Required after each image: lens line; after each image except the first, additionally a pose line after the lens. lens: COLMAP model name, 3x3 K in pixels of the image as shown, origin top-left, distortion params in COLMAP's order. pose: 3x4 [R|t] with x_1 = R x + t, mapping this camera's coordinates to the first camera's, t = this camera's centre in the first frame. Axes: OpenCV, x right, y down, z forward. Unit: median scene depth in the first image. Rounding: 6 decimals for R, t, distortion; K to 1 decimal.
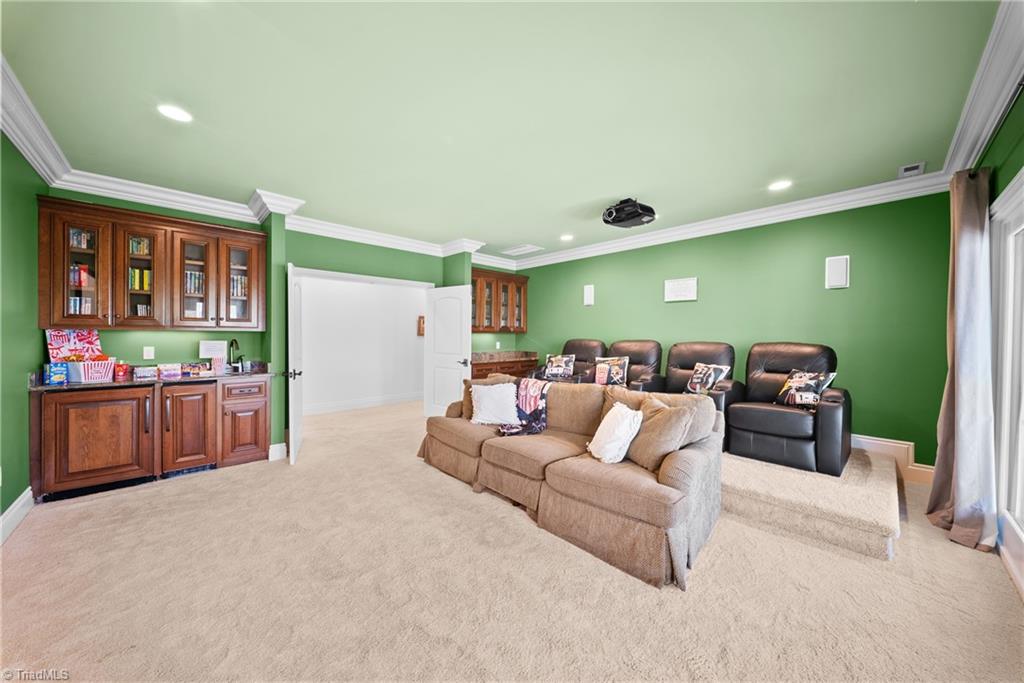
lens RADIAL K [[358.4, 0, 513.3], [0, 358.4, 337.6], [0, 0, 1]] dist [0.001371, -0.000030]
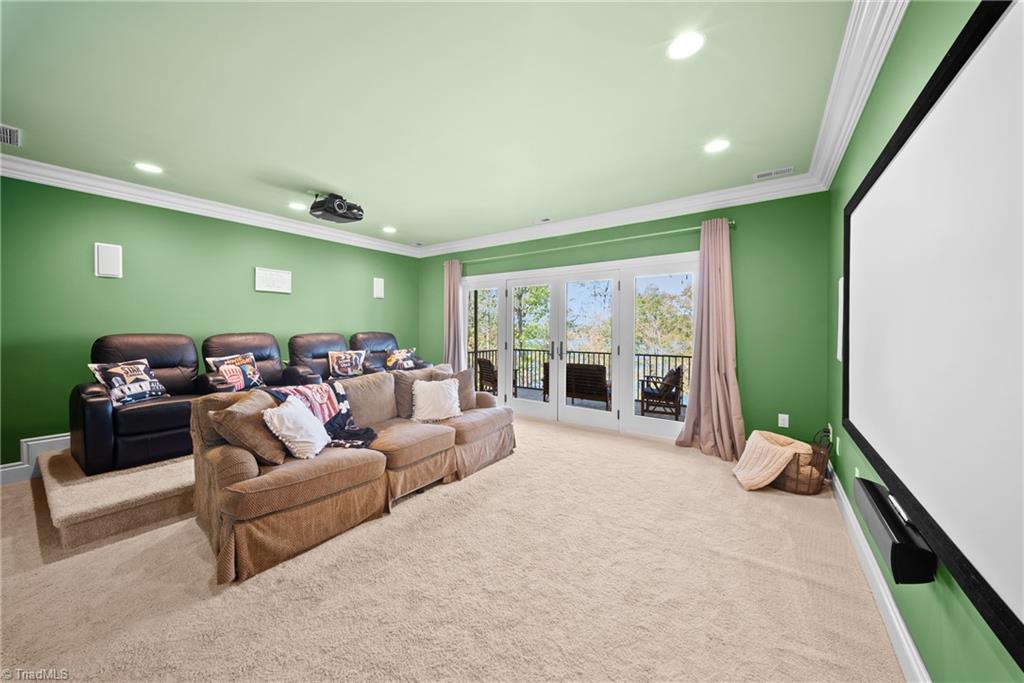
lens RADIAL K [[358.4, 0, 510.1], [0, 358.4, 333.7], [0, 0, 1]] dist [0.001371, -0.000030]
pose [[-0.181996, -0.020515, 0.983085, -0.789459], [0.006541, 0.999735, 0.022074, -0.007754], [-0.983277, 0.010447, -0.181814, 0.703452]]
